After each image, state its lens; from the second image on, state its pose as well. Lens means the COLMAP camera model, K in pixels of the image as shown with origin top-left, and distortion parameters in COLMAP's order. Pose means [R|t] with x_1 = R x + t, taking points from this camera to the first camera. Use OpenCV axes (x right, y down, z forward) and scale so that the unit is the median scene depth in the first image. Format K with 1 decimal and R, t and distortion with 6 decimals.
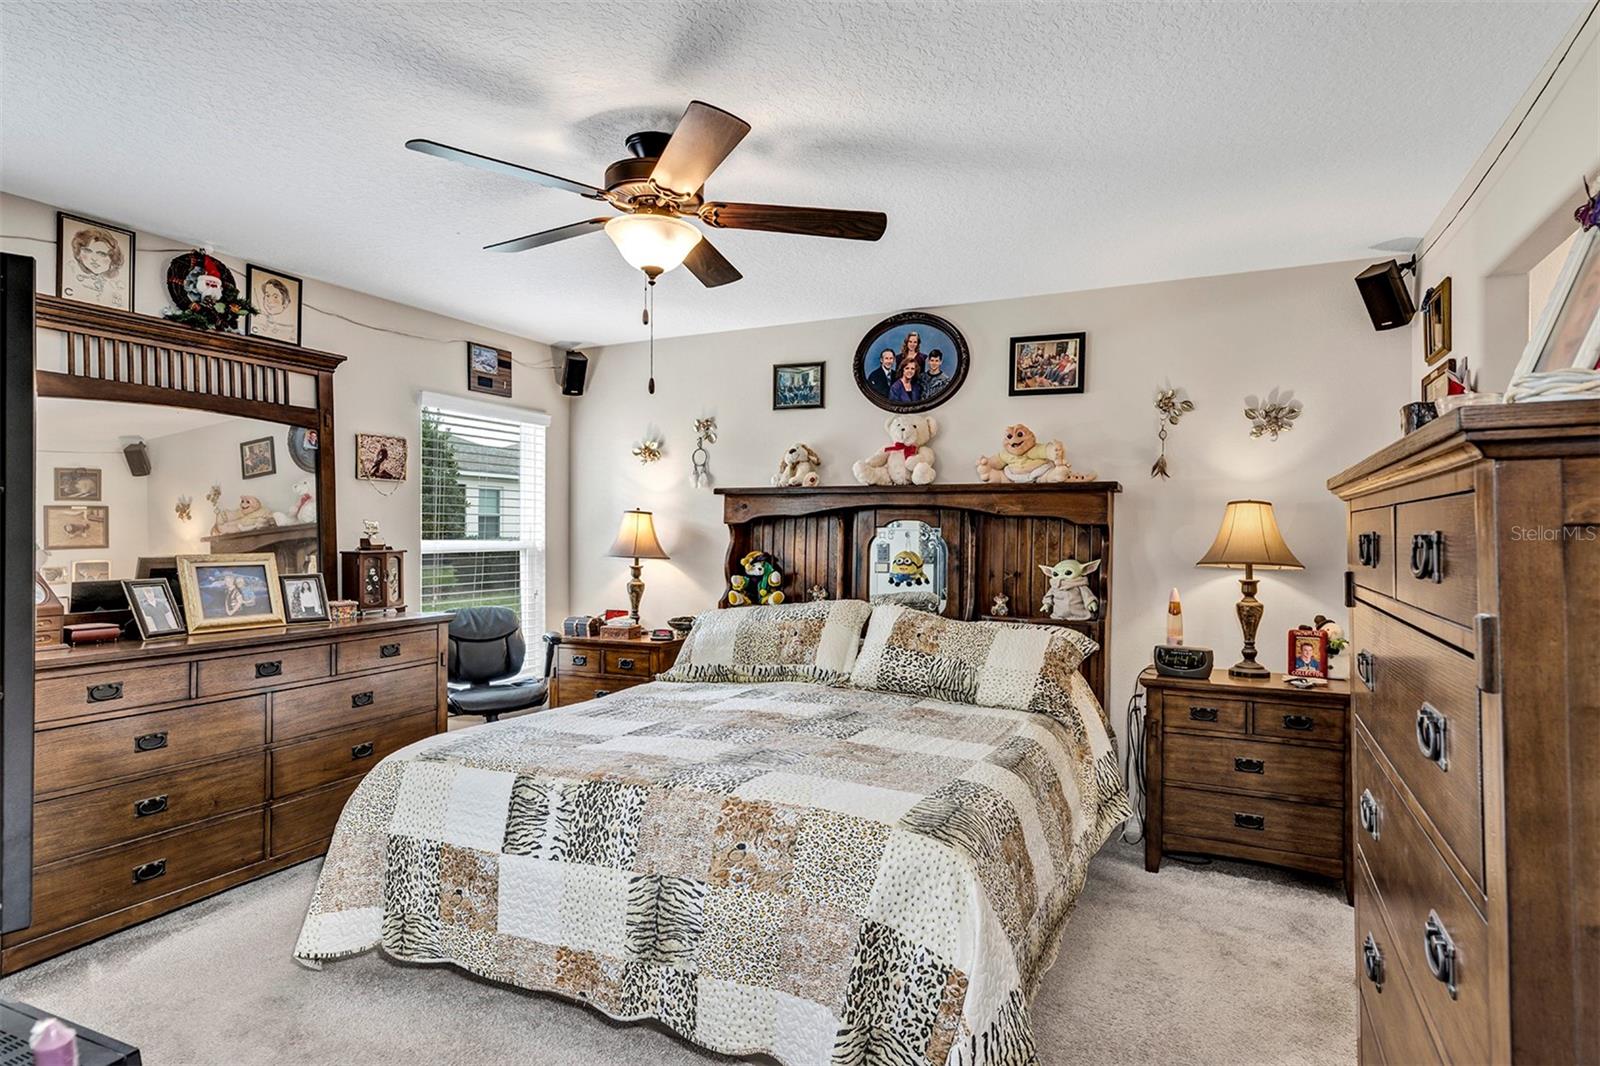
lens RADIAL K [[834.2, 0, 844.5], [0, 834.2, 528.3], [0, 0, 1]] dist [-0.002227, -0.001300]
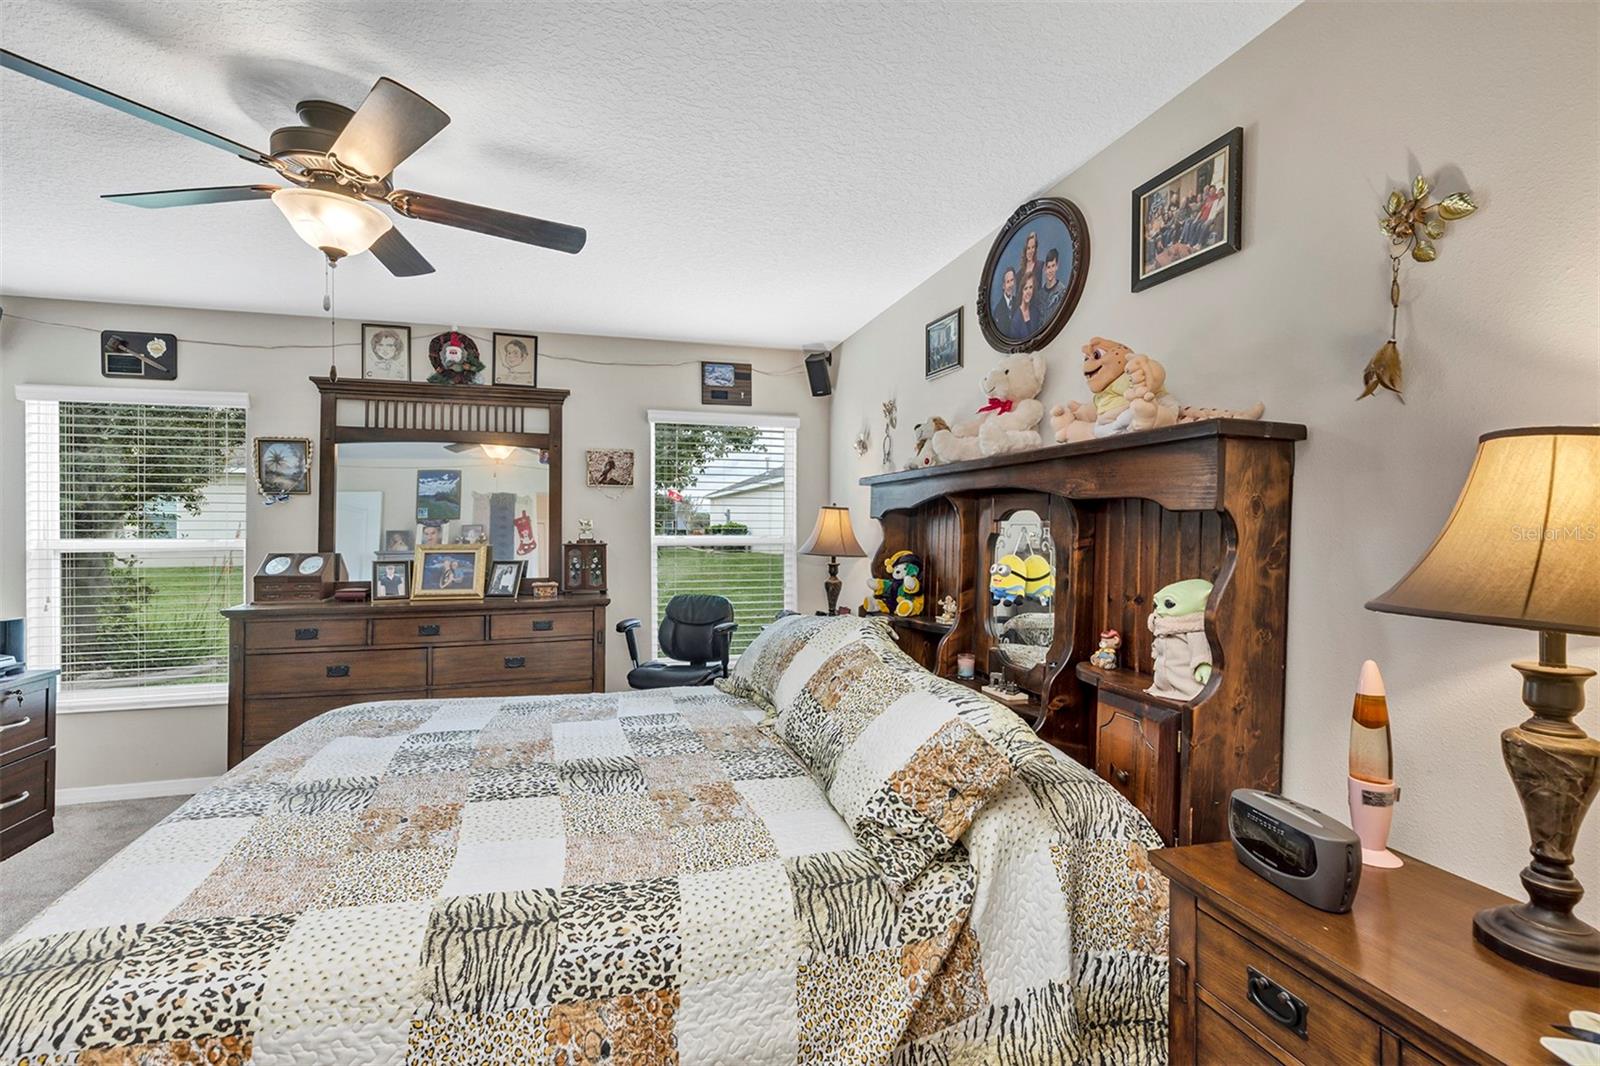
lens RADIAL K [[729.6, 0, 807.1], [0, 729.6, 529.9], [0, 0, 1]] dist [-0.004093, 0.002238]
pose [[0.655110, -0.000315, -0.755533, 0.469939], [0.004516, 0.999984, 0.003499, 0.004190], [0.755520, -0.005704, 0.655101, 0.539326]]
